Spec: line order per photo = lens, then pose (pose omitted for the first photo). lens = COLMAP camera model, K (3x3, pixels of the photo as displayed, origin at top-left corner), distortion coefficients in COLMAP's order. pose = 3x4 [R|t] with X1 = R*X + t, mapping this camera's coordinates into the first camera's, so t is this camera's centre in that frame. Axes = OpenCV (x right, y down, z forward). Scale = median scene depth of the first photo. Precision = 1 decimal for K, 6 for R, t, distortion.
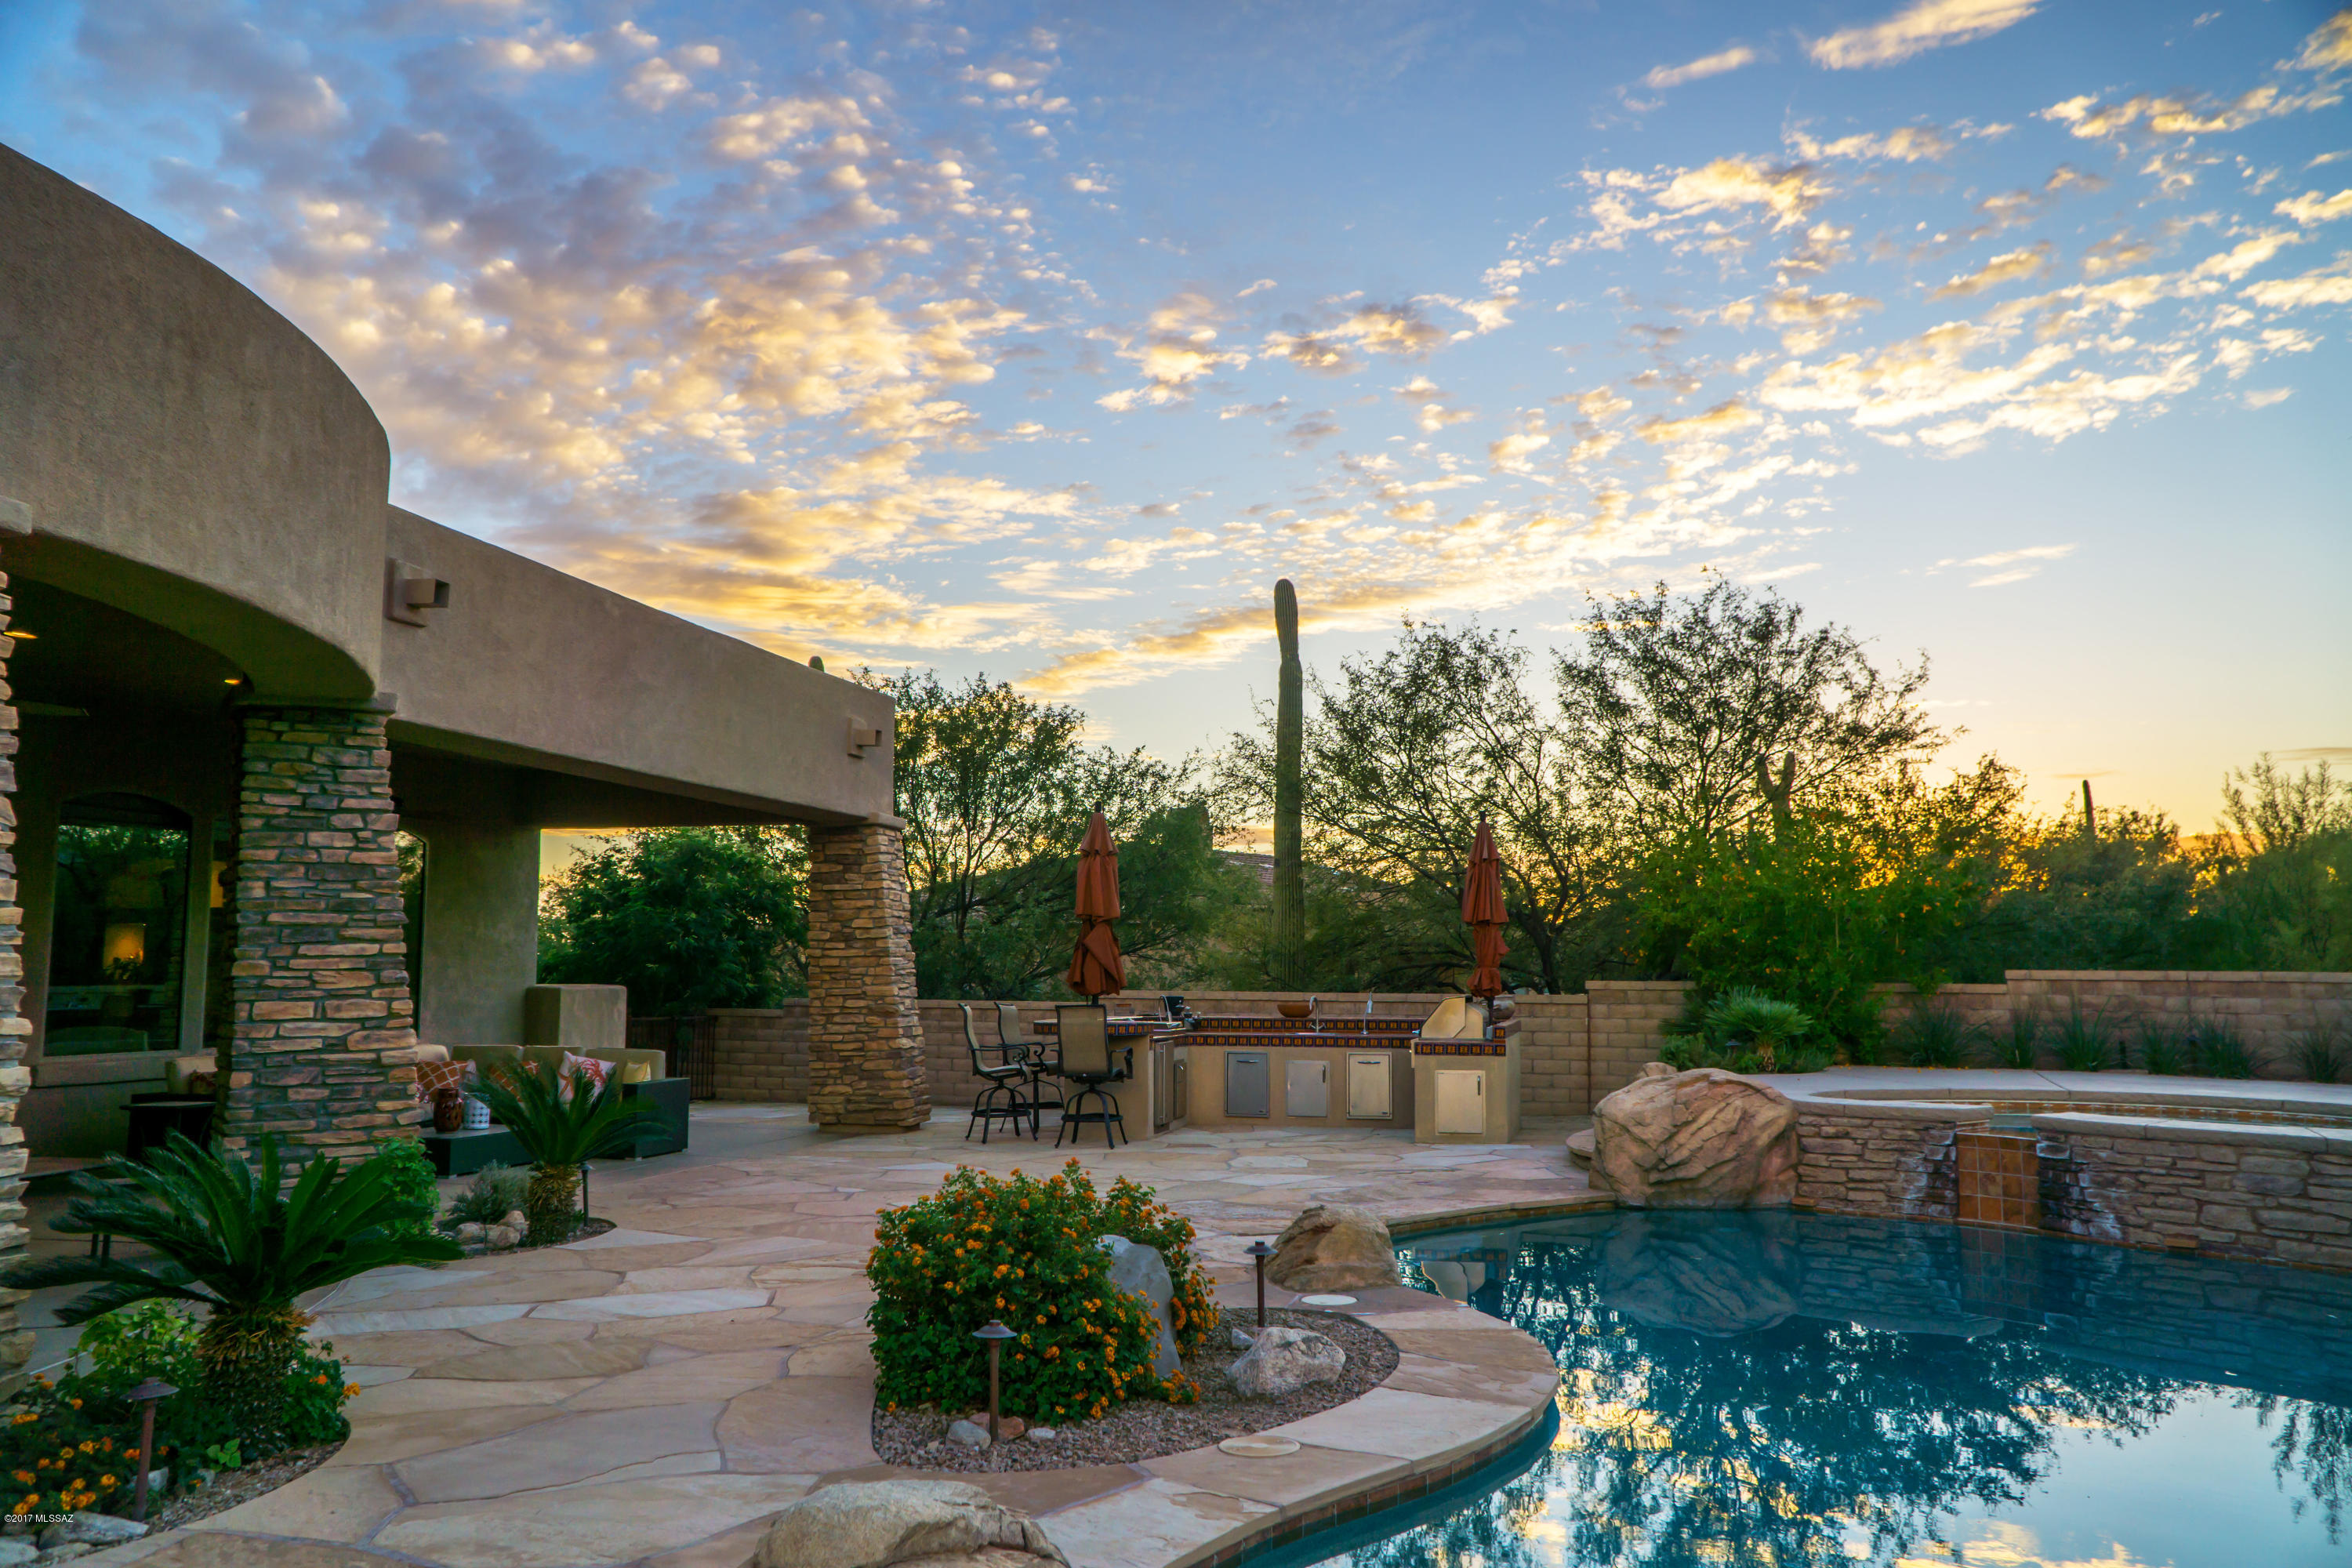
lens RADIAL K [[1855.5, 0, 1170.0], [0, 1855.5, 775.4], [0, 0, 1]] dist [-0.001950, 0.070480]
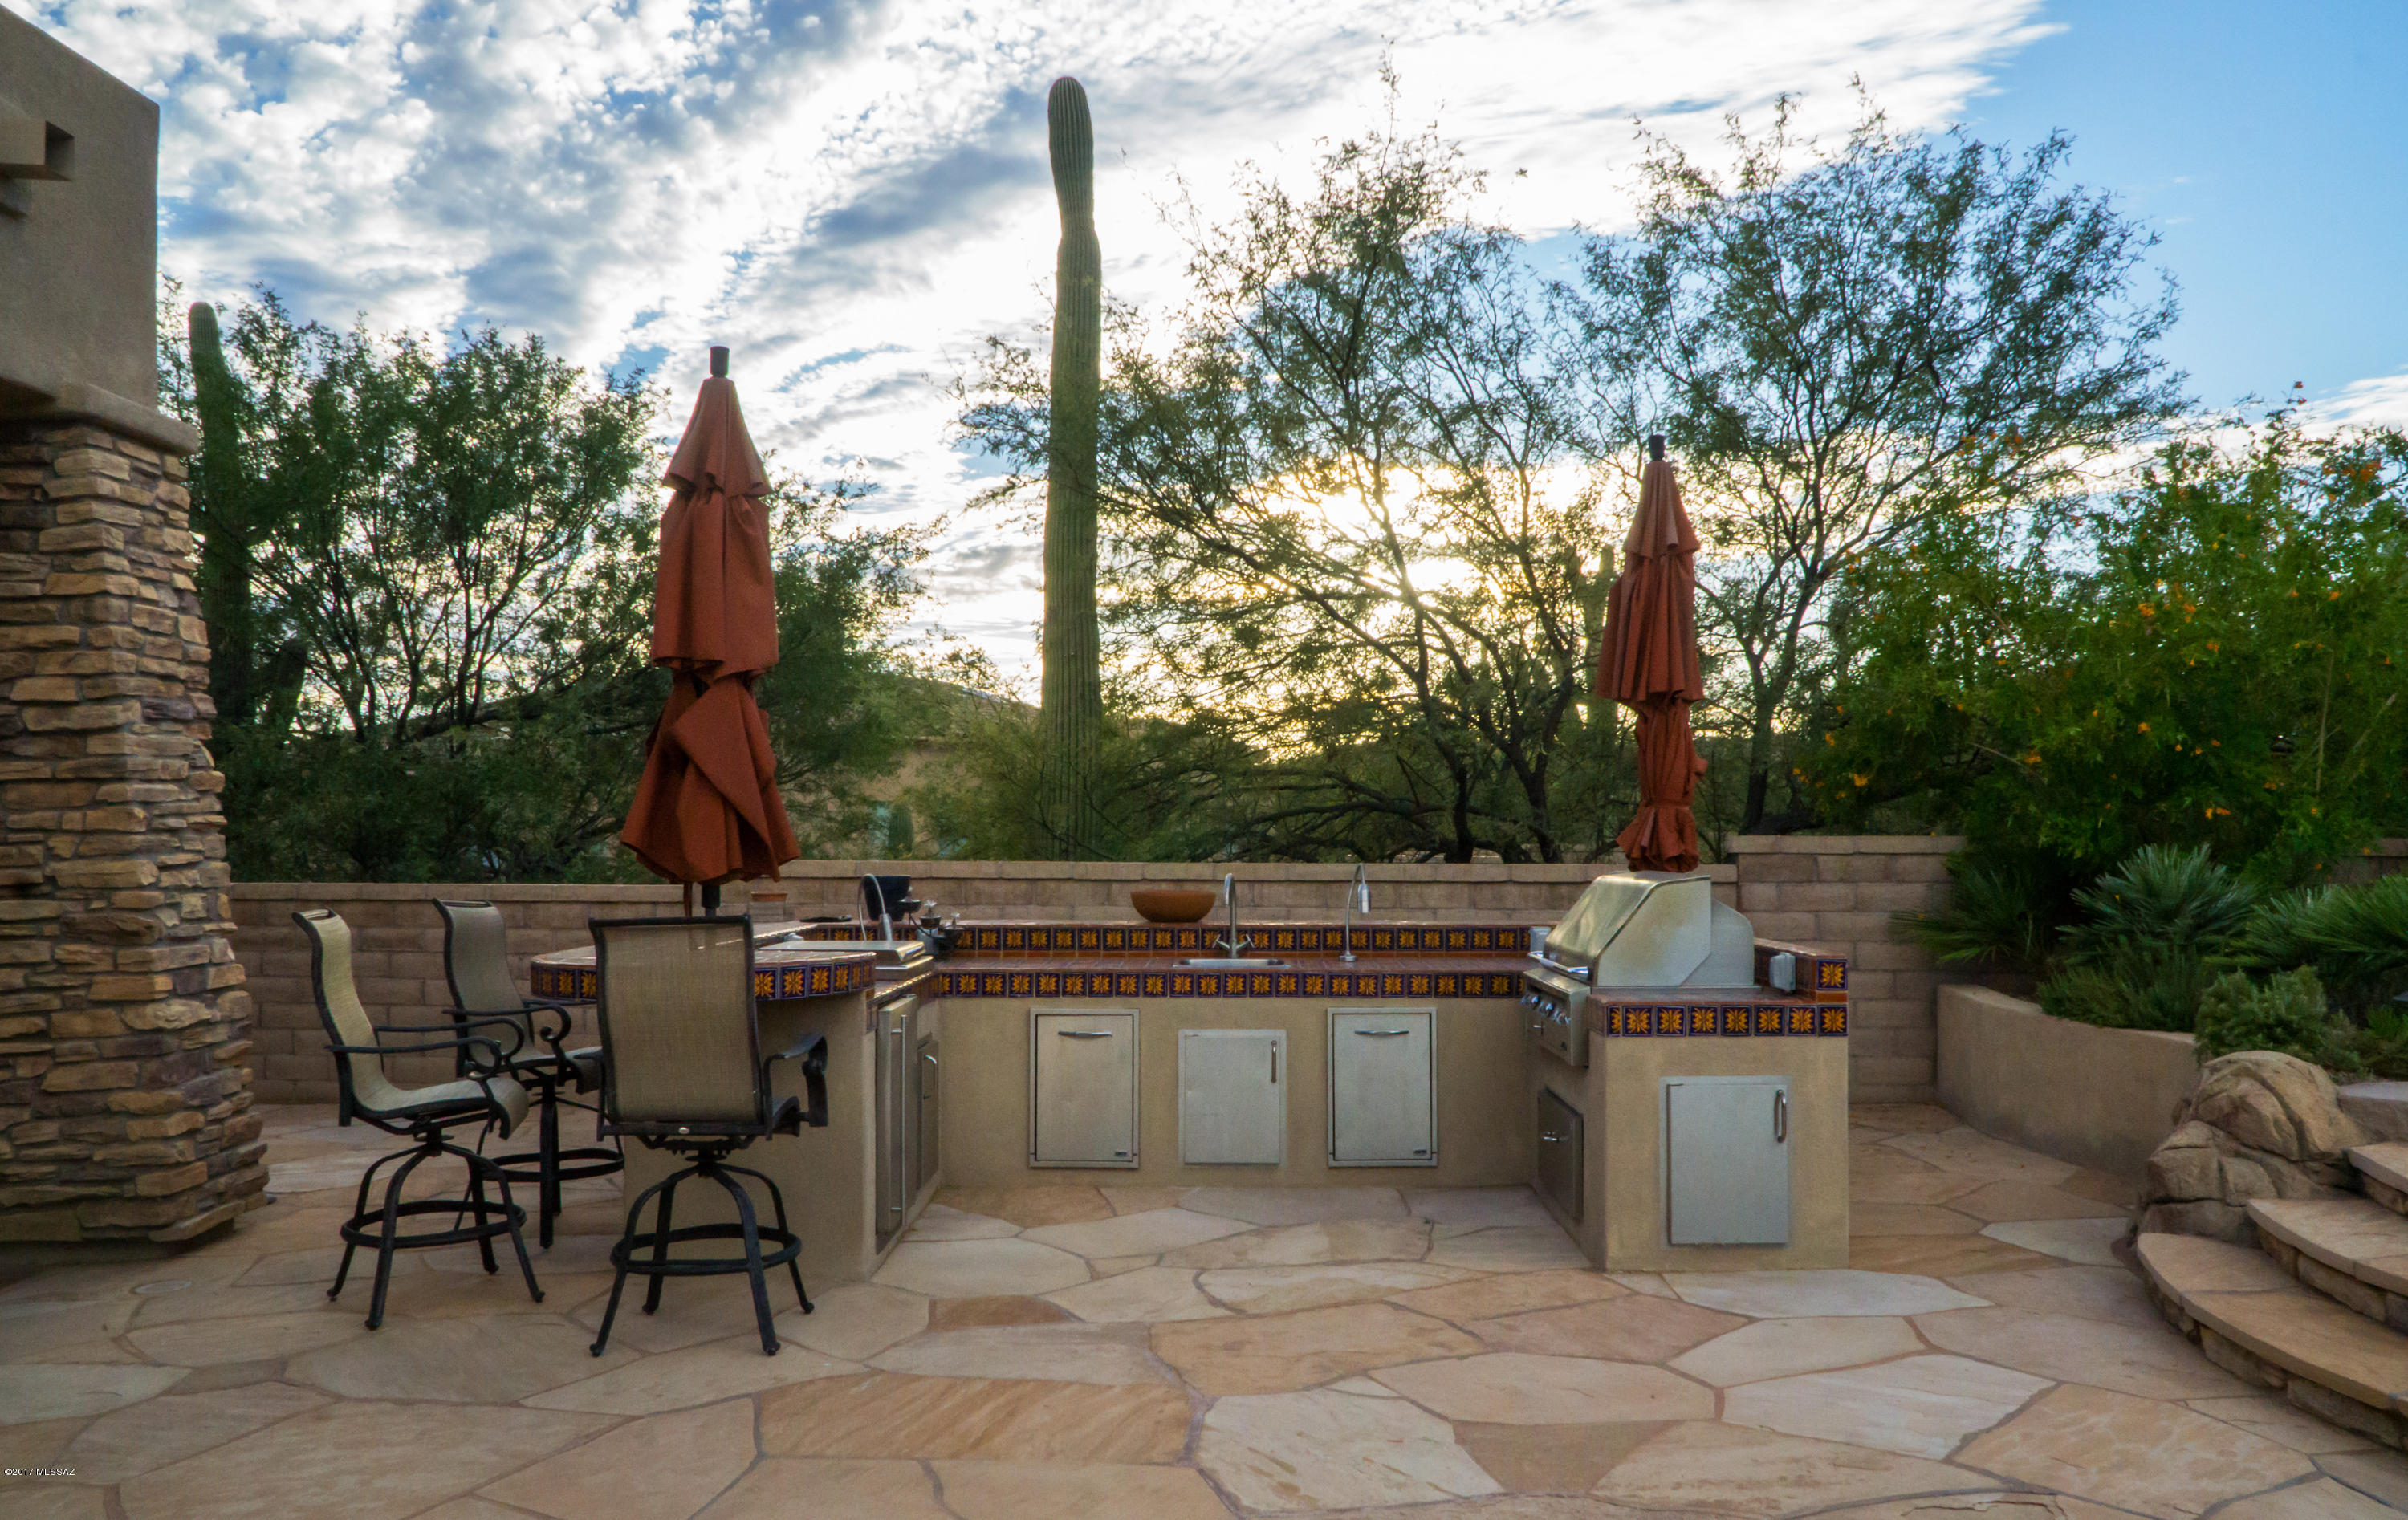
lens RADIAL K [[1882.3, 0, 1218.4], [0, 1882.3, 772.7], [0, 0, 1]] dist [-0.020458, 0.001001]
pose [[0.971048, 0.002400, 0.238872, -0.030591], [-0.020722, 0.997026, 0.074222, 0.064980], [-0.237984, -0.077023, 0.968210, 0.598862]]
